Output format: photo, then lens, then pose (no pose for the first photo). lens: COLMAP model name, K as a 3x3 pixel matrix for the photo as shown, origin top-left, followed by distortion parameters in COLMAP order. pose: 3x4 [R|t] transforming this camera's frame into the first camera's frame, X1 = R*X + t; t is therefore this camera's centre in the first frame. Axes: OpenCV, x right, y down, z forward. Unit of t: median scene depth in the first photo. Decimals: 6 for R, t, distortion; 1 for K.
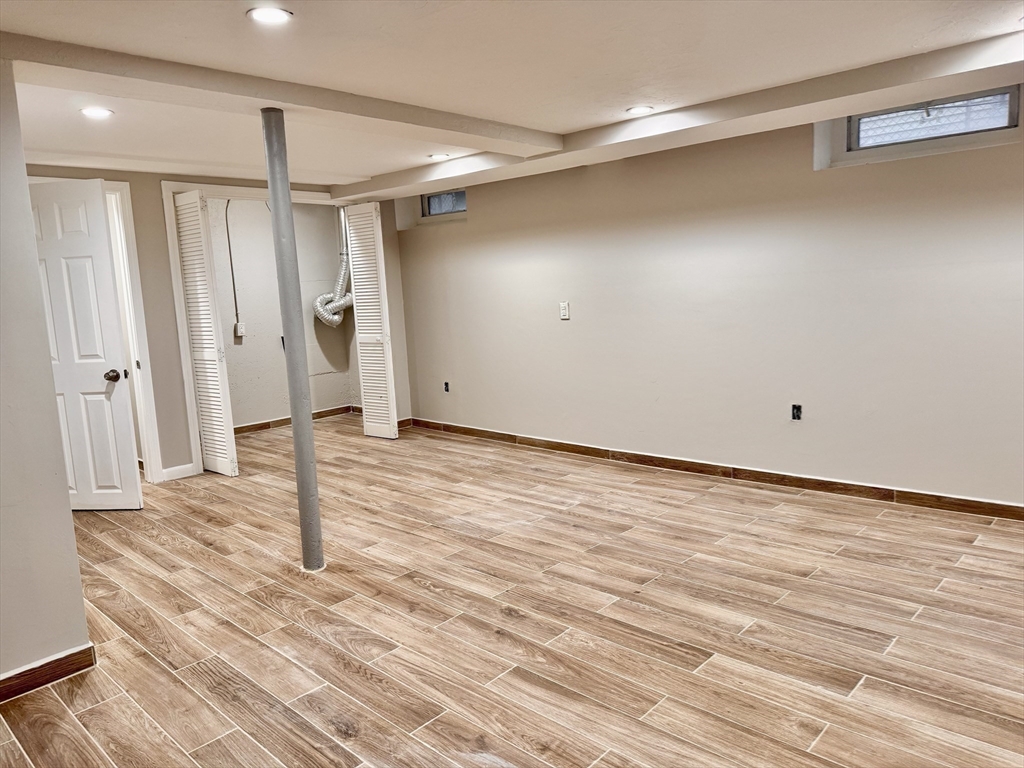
lens RADIAL K [[715.9, 0, 514.8], [0, 715.9, 375.9], [0, 0, 1]] dist [0.079629, -0.092647]
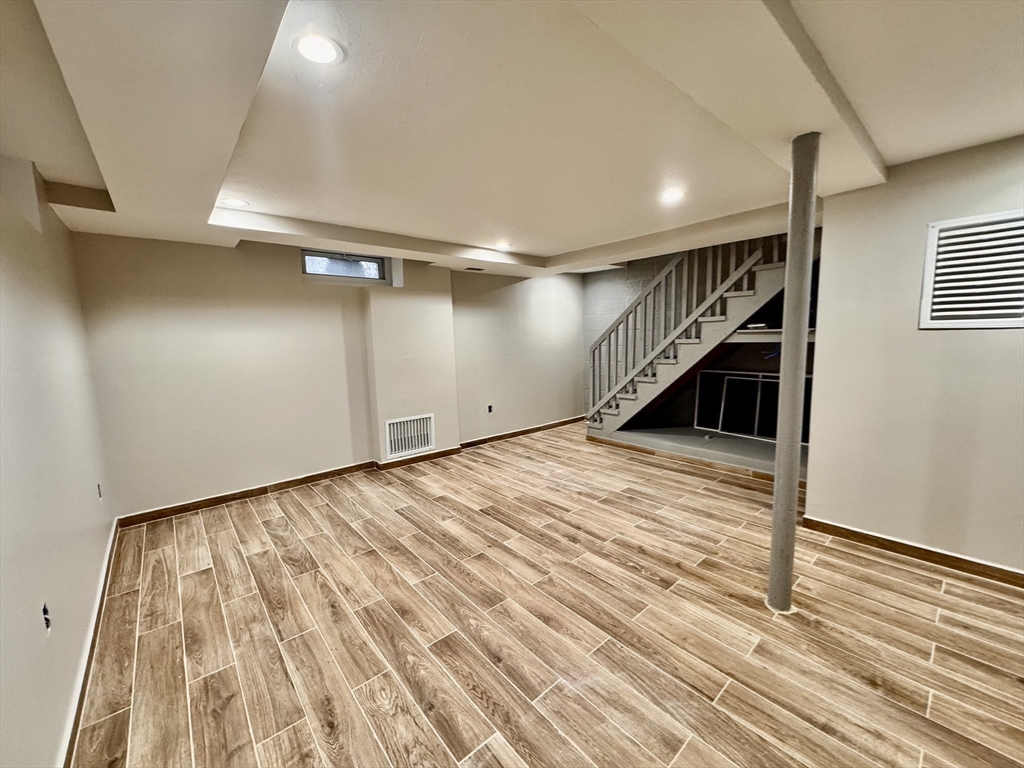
lens RADIAL K [[410.3, 0, 512.2], [0, 410.3, 383.7], [0, 0, 1]] dist [-0.002272, 0.000909]
pose [[-0.991309, 0.061440, 0.116327, 0.001657], [0.087808, 0.967459, 0.237303, -0.203363], [-0.097961, 0.245455, -0.964446, 1.552122]]
